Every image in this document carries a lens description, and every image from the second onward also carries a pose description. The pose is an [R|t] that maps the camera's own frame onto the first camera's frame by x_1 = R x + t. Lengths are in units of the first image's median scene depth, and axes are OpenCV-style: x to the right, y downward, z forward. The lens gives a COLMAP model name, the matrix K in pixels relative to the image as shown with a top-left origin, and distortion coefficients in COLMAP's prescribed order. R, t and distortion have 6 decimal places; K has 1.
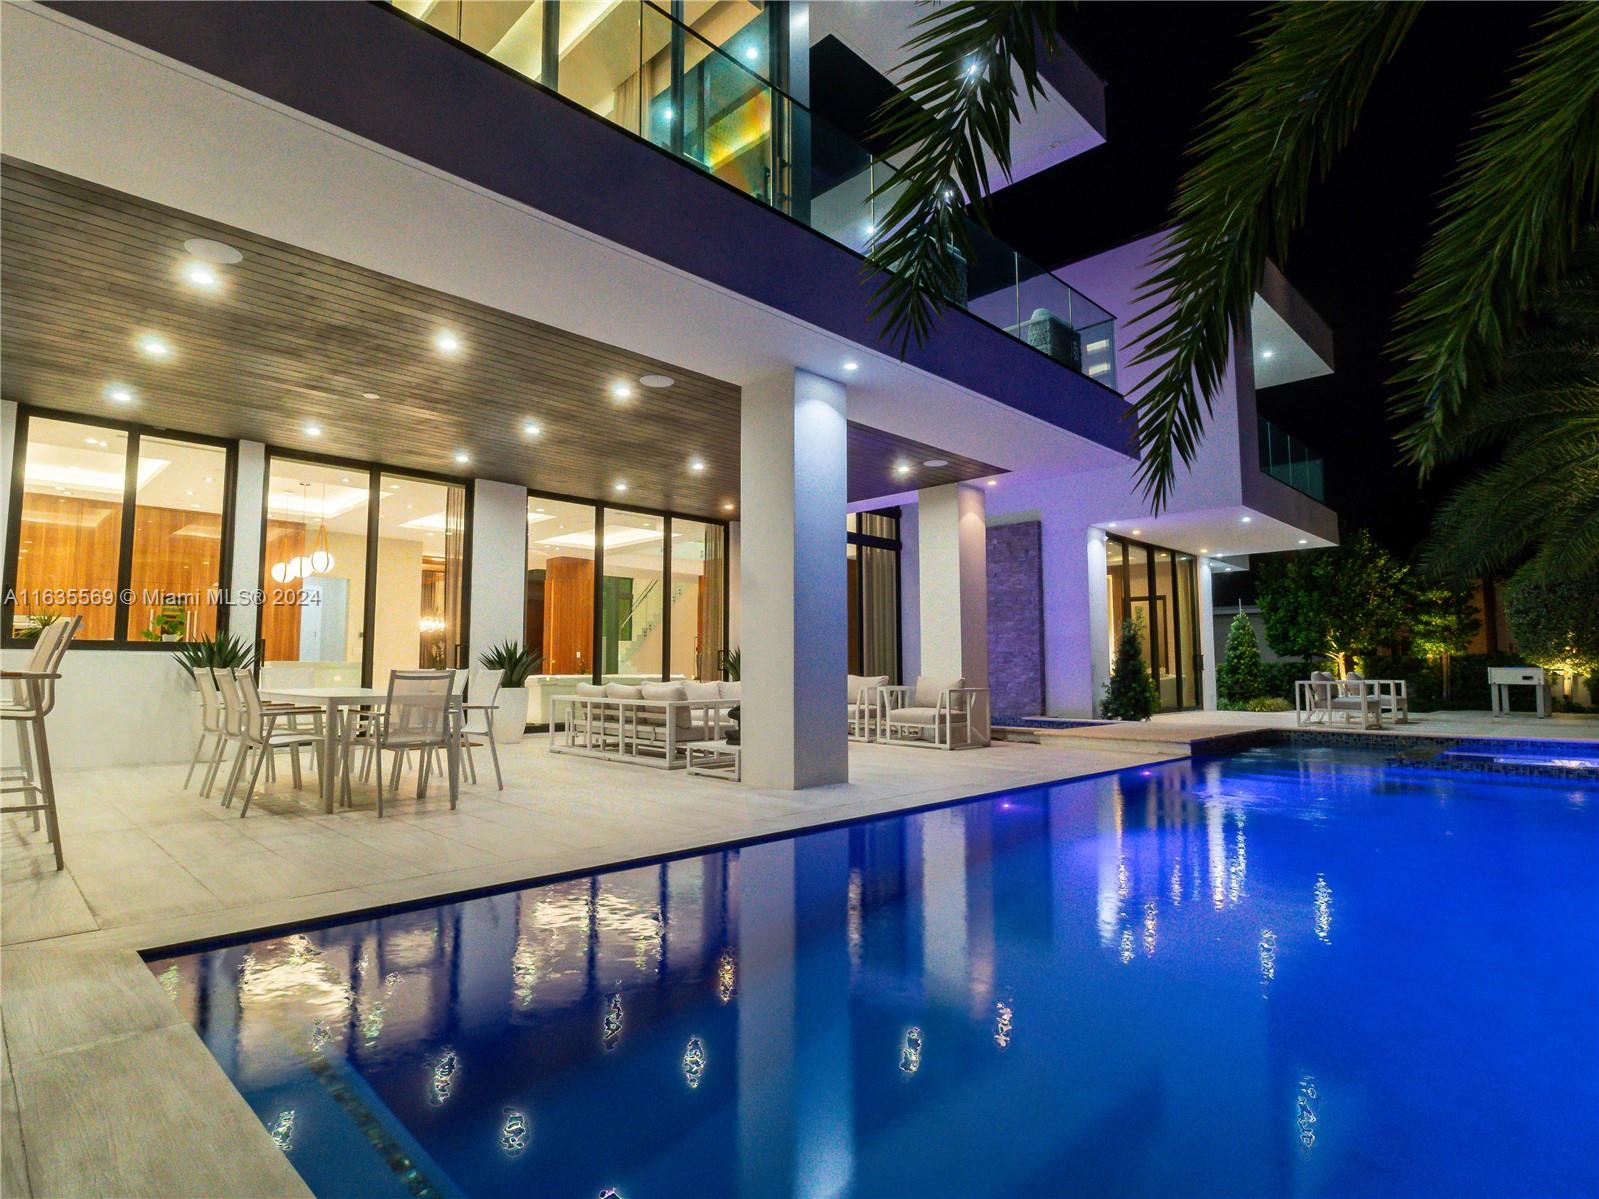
lens RADIAL K [[843.5, 0, 799.5], [0, 843.5, 599.5], [0, 0, 1]] dist [-0.001635, 0.001010]
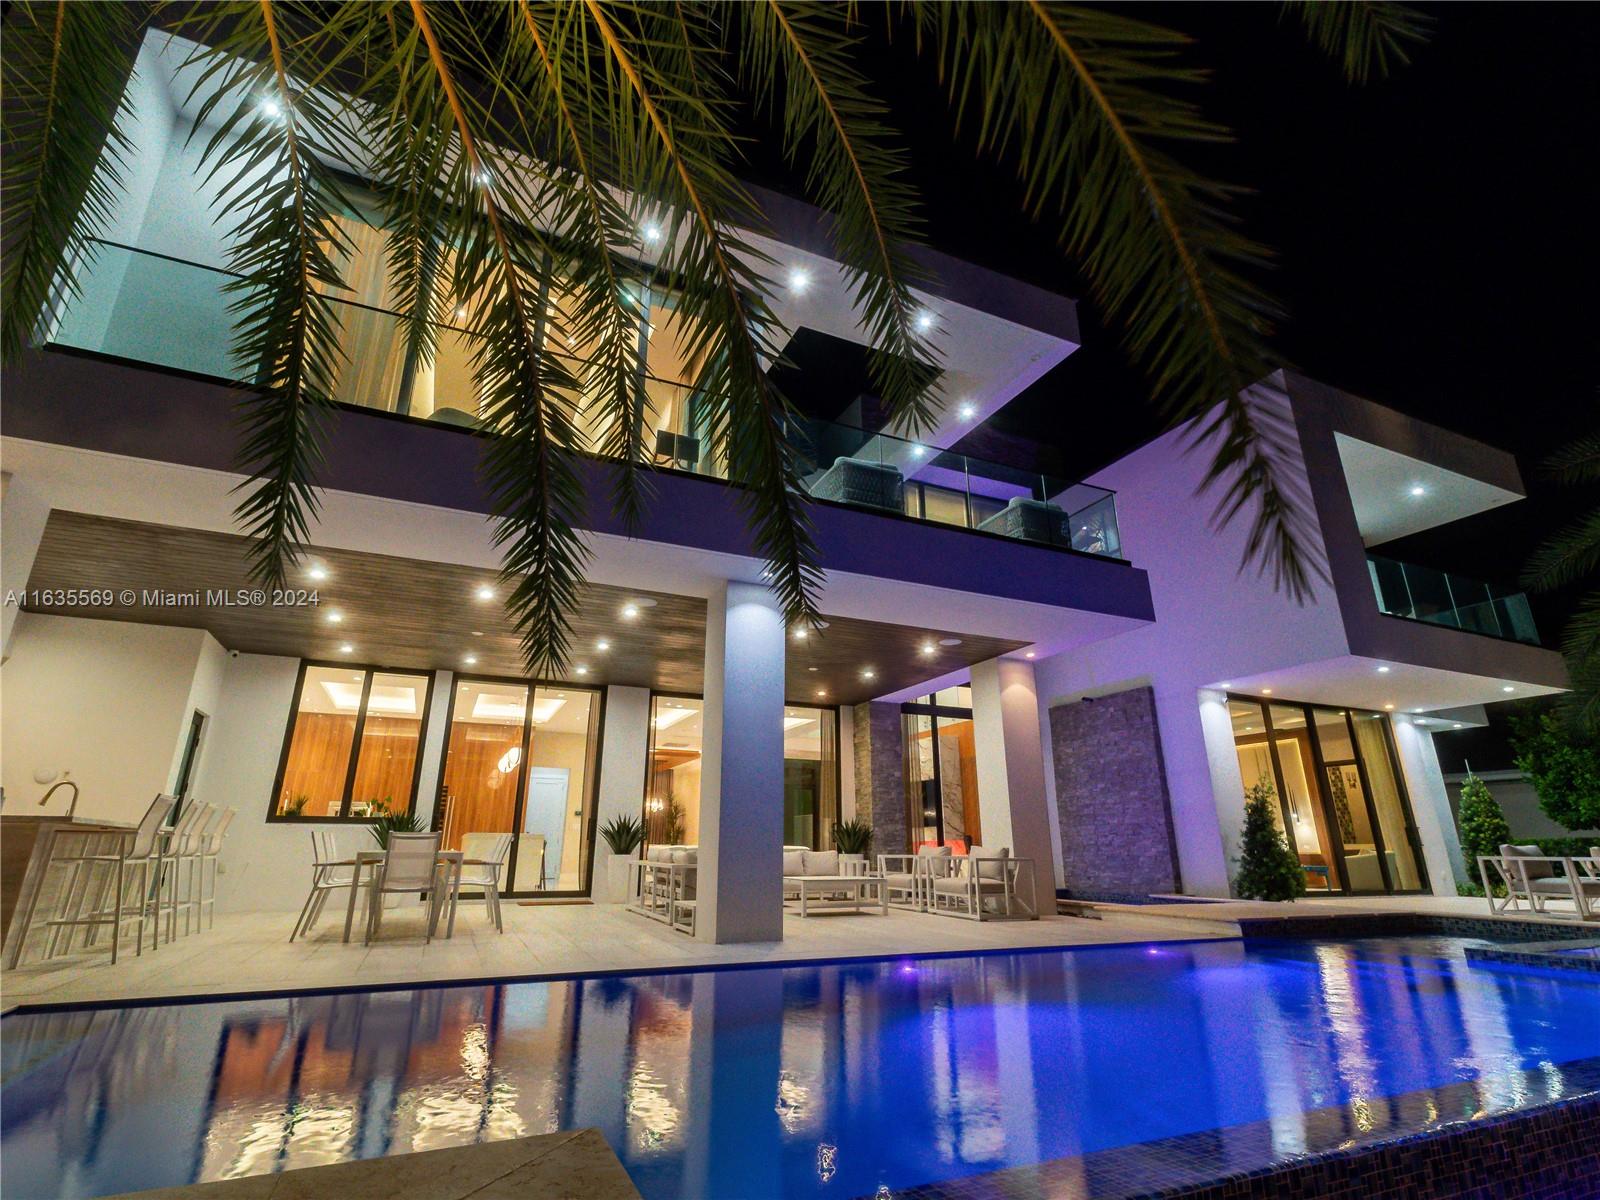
lens RADIAL K [[764.7, 0, 800.0], [0, 764.7, 600.0], [0, 0, 1]] dist [0.009178, 0.000783]
pose [[0.934180, -0.108370, -0.339946, 0.223494], [0.026703, 0.971321, -0.236266, 0.011200], [0.355801, 0.211637, 0.910283, 0.006152]]
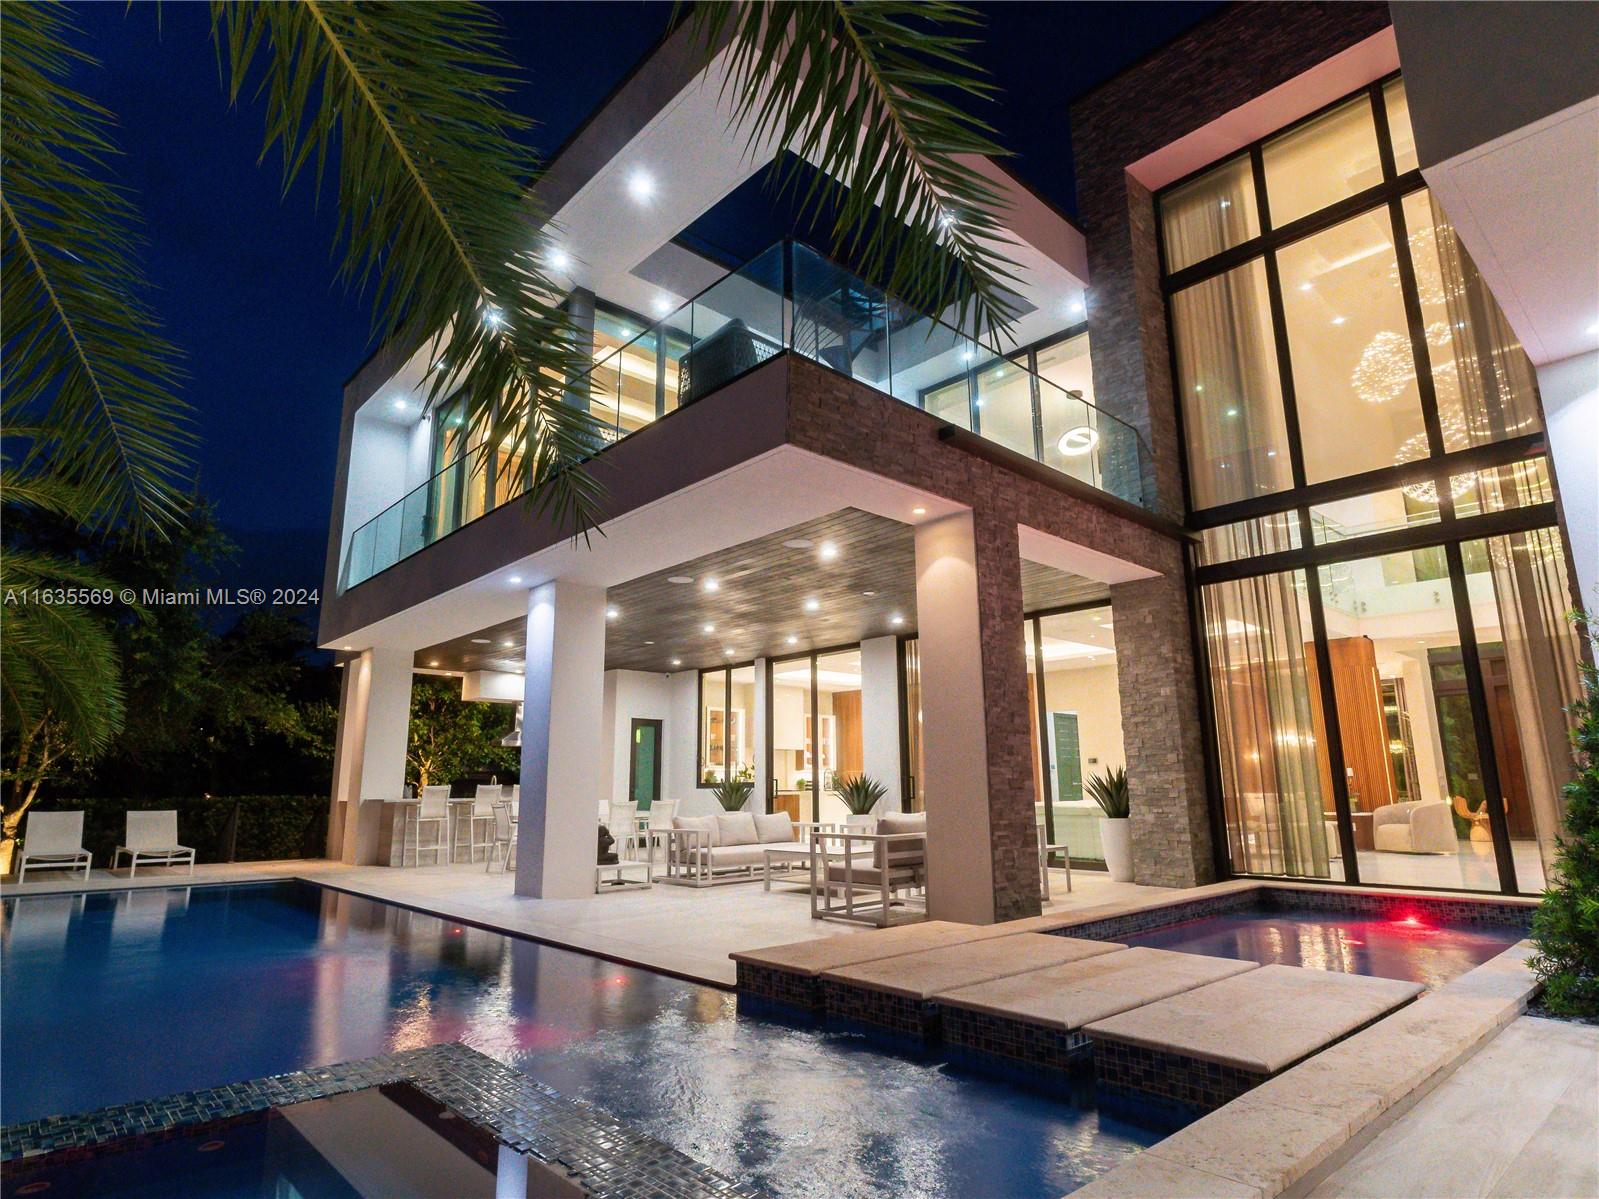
lens RADIAL K [[907.6, 0, 799.5], [0, 907.6, 599.5], [0, 0, 1]] dist [-0.000342, -0.000705]
pose [[-0.055530, -0.205064, -0.977172, 0.686231], [0.094522, 0.973207, -0.209604, 0.049787], [0.993973, -0.104004, -0.034659, 0.710515]]
